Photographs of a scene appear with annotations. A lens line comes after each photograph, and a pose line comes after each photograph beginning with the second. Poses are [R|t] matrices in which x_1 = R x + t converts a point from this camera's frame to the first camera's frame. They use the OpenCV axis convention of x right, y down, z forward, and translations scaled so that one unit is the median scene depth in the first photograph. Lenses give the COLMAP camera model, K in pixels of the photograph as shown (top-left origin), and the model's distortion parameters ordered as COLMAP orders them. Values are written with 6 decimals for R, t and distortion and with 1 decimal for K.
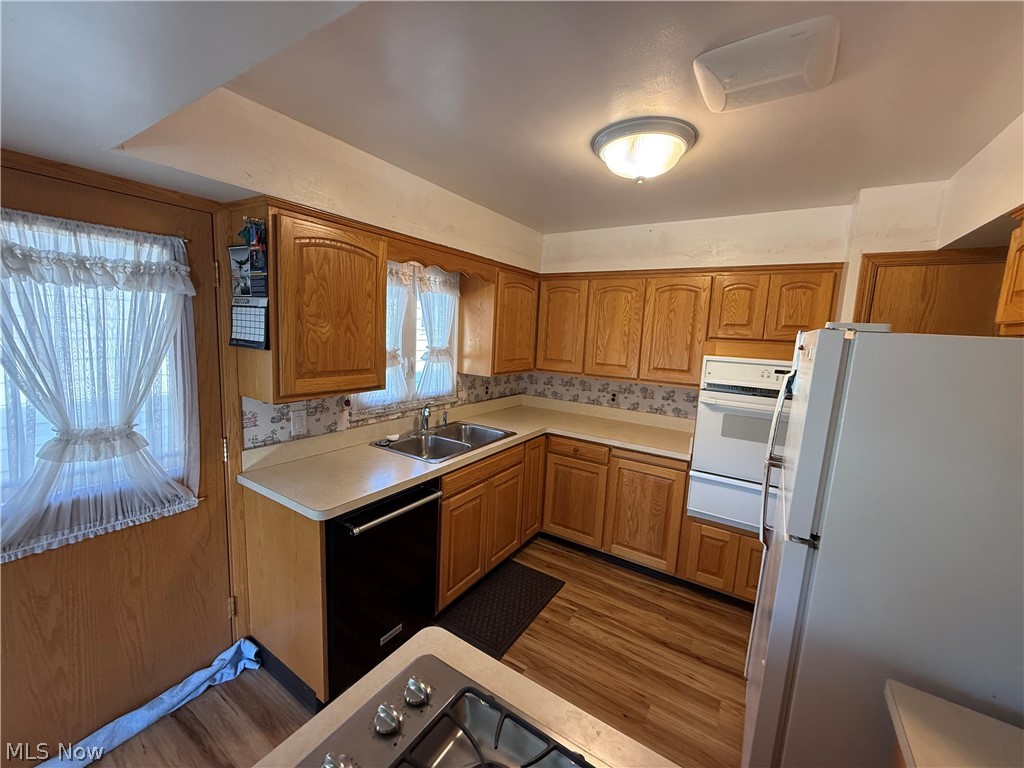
lens RADIAL K [[406.4, 0, 512.0], [0, 406.4, 384.0], [0, 0, 1]] dist [0.001200, 0.000015]
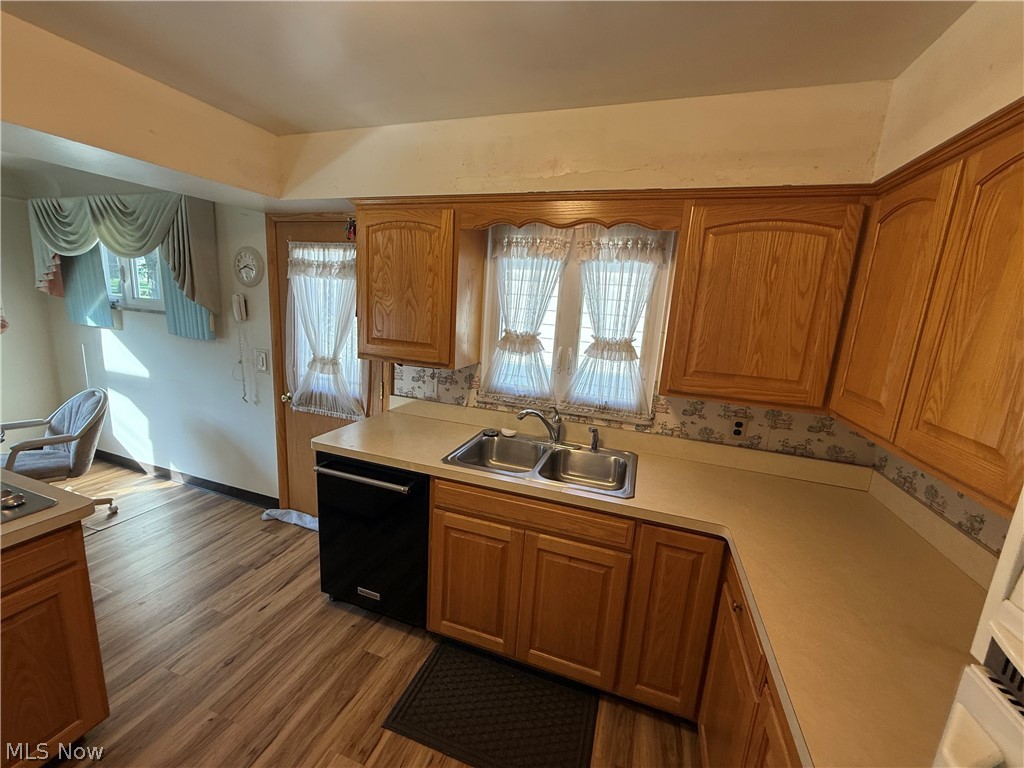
lens RADIAL K [[406.4, 0, 512.0], [0, 406.4, 384.0], [0, 0, 1]] dist [0.001200, 0.000015]
pose [[0.244678, 0.160307, -0.956261, 0.611730], [-0.177651, 0.976955, 0.118320, -0.087379], [0.953191, 0.140930, 0.267518, 0.860020]]
